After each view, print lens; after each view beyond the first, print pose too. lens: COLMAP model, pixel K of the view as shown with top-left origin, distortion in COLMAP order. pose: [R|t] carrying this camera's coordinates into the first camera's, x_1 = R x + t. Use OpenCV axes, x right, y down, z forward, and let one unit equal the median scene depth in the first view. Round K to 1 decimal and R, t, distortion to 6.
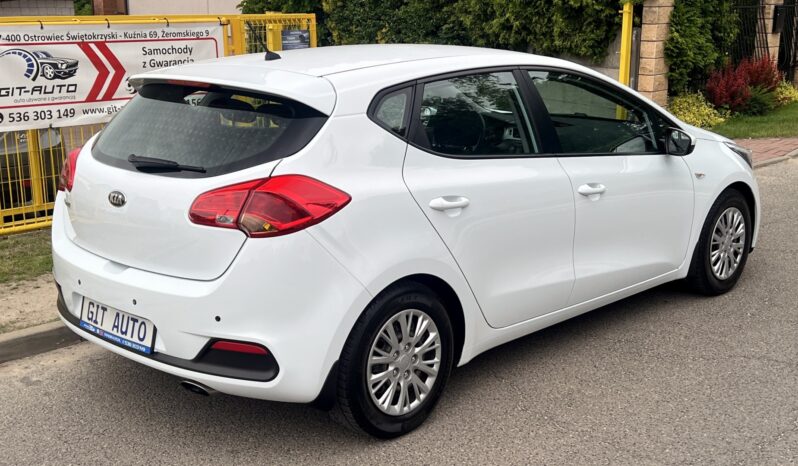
lens RADIAL K [[1000.4, 0, 404.1], [0, 1000.4, 236.8], [0, 0, 1]] dist [0.082892, 0.000000]
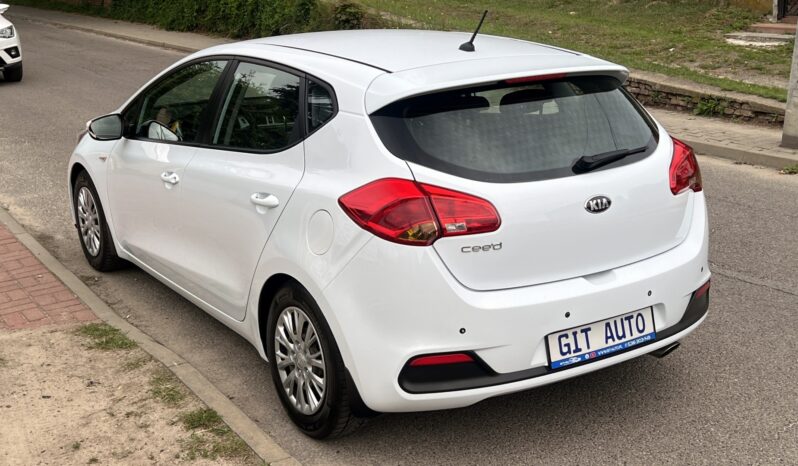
lens RADIAL K [[1000.4, 0, 394.1], [0, 1000.4, 233.6], [0, 0, 1]] dist [0.082892, 0.000000]
pose [[0.230479, -0.256383, 0.938695, -0.965028], [0.239081, 0.950016, 0.200773, -0.194684], [-0.943250, 0.178151, 0.280255, 0.737291]]
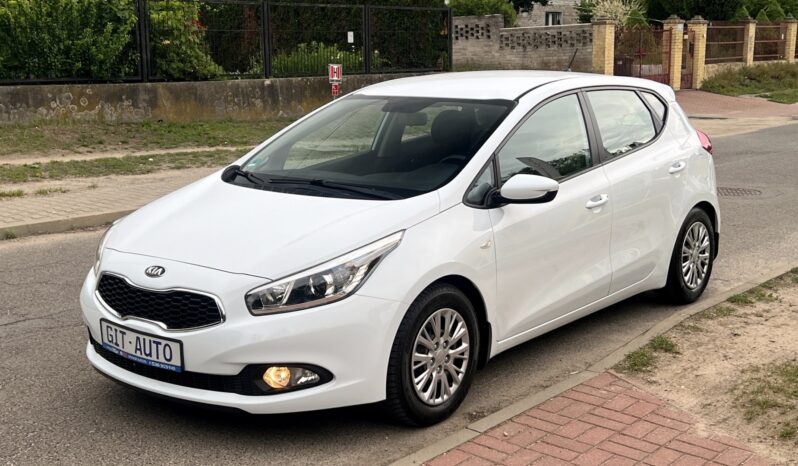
lens RADIAL K [[1033.3, 0, 392.1], [0, 1033.3, 234.2], [0, 0, 1]] dist [0.085638, 0.000000]
pose [[-0.996569, 0.030103, -0.077102, 0.231303], [-0.003351, 0.916080, 0.400982, -0.520761], [0.082702, 0.399865, -0.912835, 2.234172]]
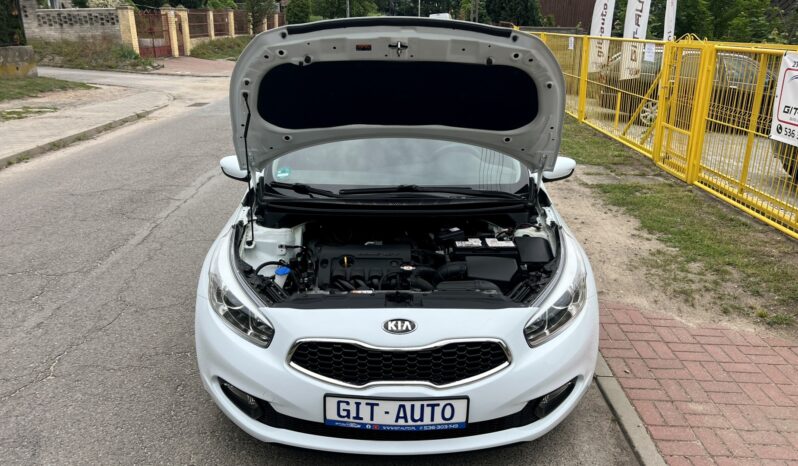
lens RADIAL K [[629.5, 0, 397.9], [0, 629.5, 228.0], [0, 0, 1]] dist [0.053414, -0.067200]
pose [[-0.718067, 0.222242, -0.659536, 0.662389], [-0.157661, 0.871067, 0.465173, -0.417659], [0.677881, 0.438008, -0.590446, 1.662992]]
